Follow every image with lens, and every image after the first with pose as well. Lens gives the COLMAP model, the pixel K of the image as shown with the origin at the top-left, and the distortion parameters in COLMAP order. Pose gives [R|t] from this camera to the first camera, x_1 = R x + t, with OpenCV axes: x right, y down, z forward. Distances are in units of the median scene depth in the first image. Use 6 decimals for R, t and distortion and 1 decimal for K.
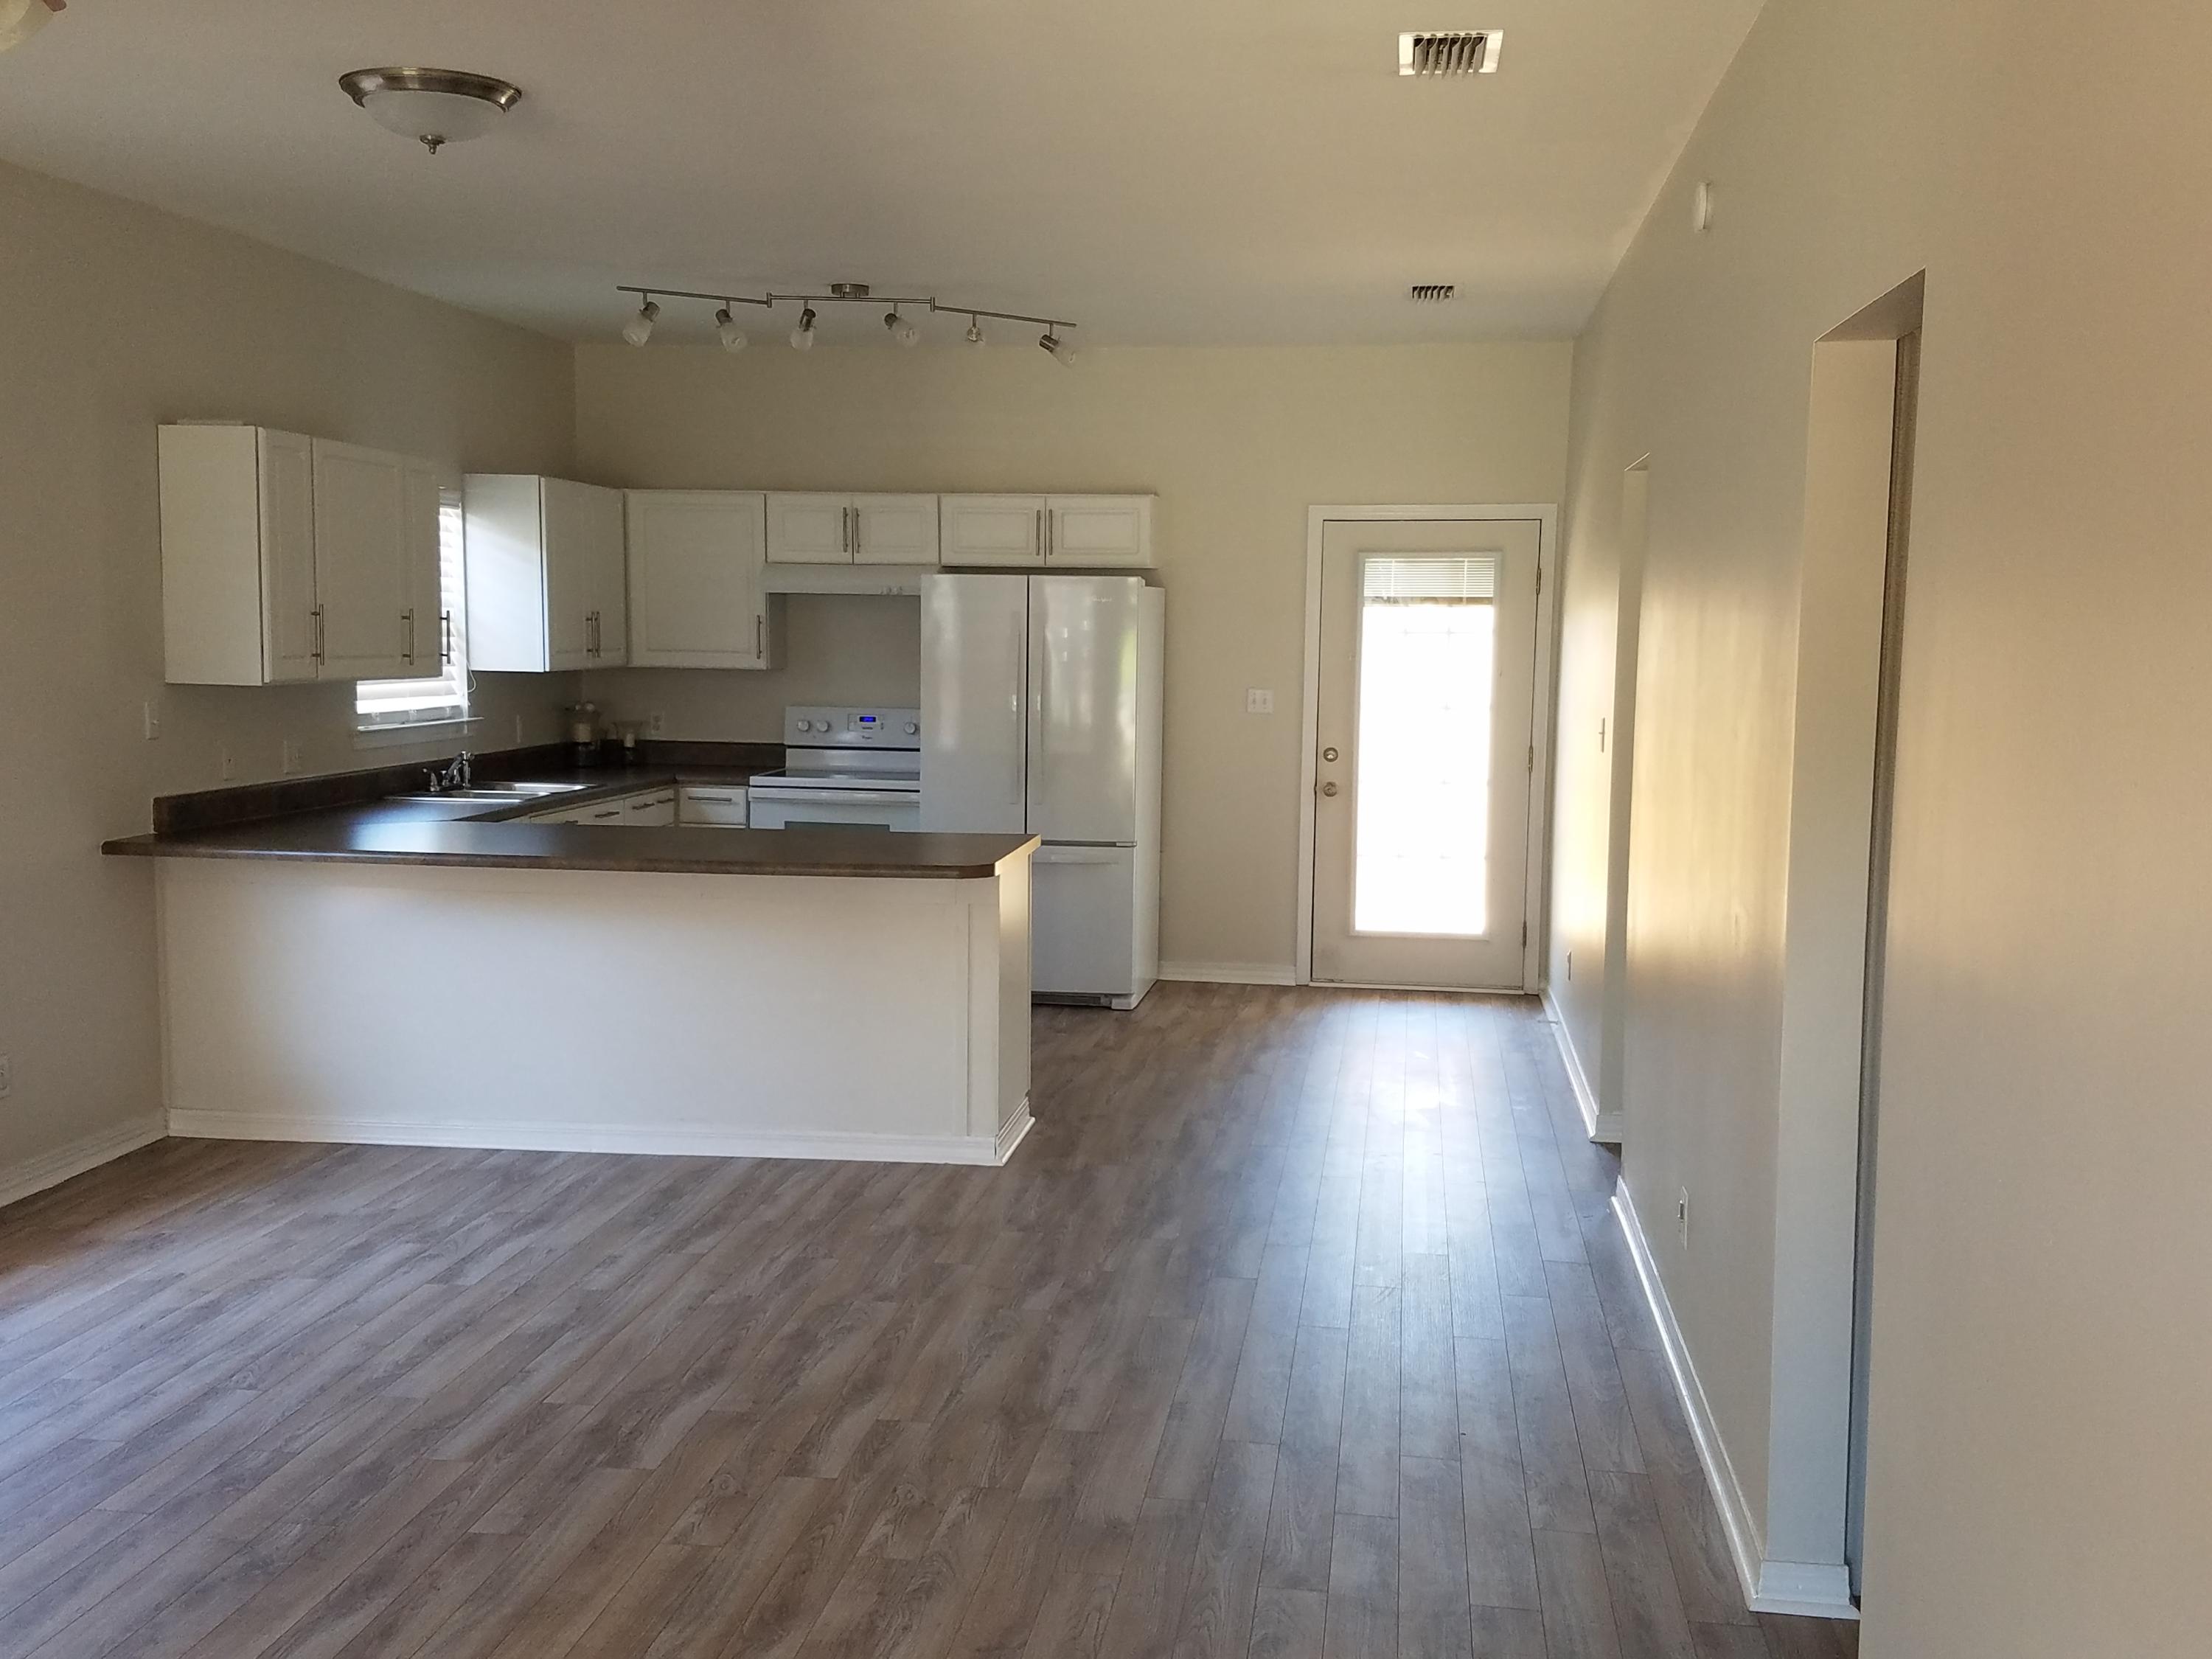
lens RADIAL K [[2321.8, 0, 1097.2], [0, 2321.8, 882.8], [0, 0, 1]] dist [0.193630, -0.006647]
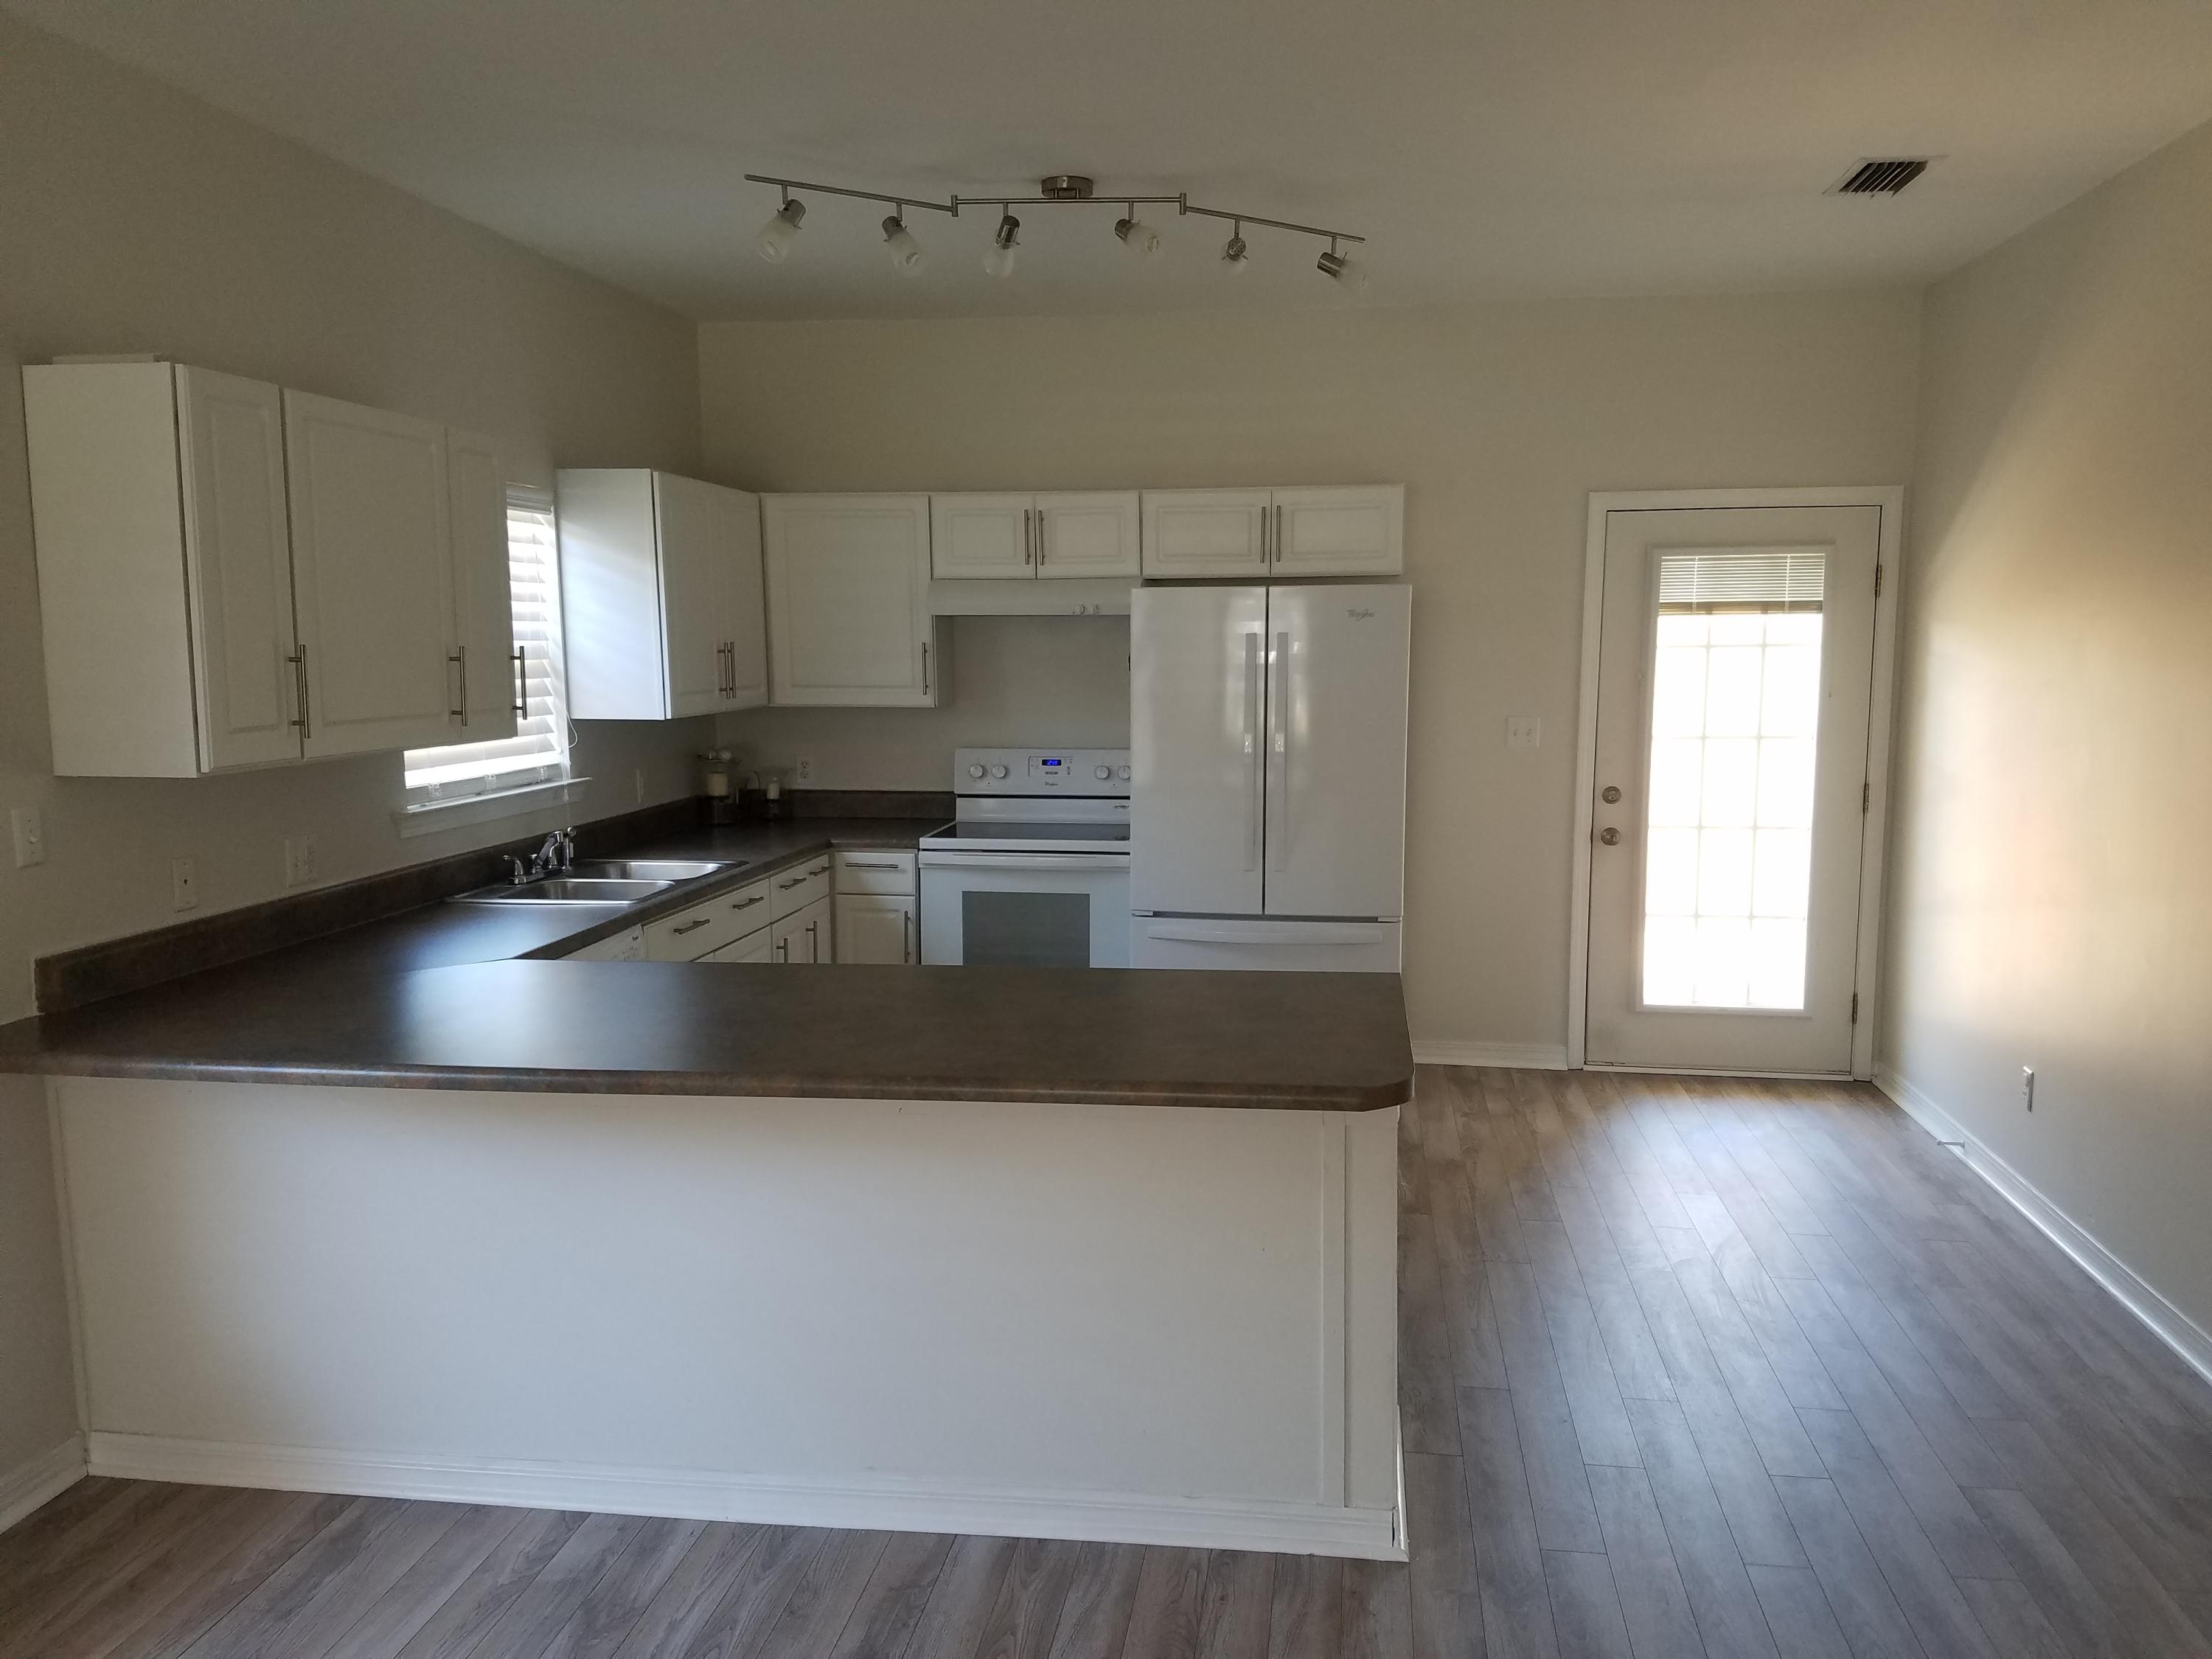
lens RADIAL K [[1782.0, 0, 1131.5], [0, 1782.0, 878.1], [0, 0, 1]] dist [0.262255, -0.555133]
pose [[0.999845, -0.017610, 0.000026, -0.076513], [0.017605, 0.999585, 0.022790, -0.046133], [-0.000427, -0.022786, 0.999740, 0.376320]]
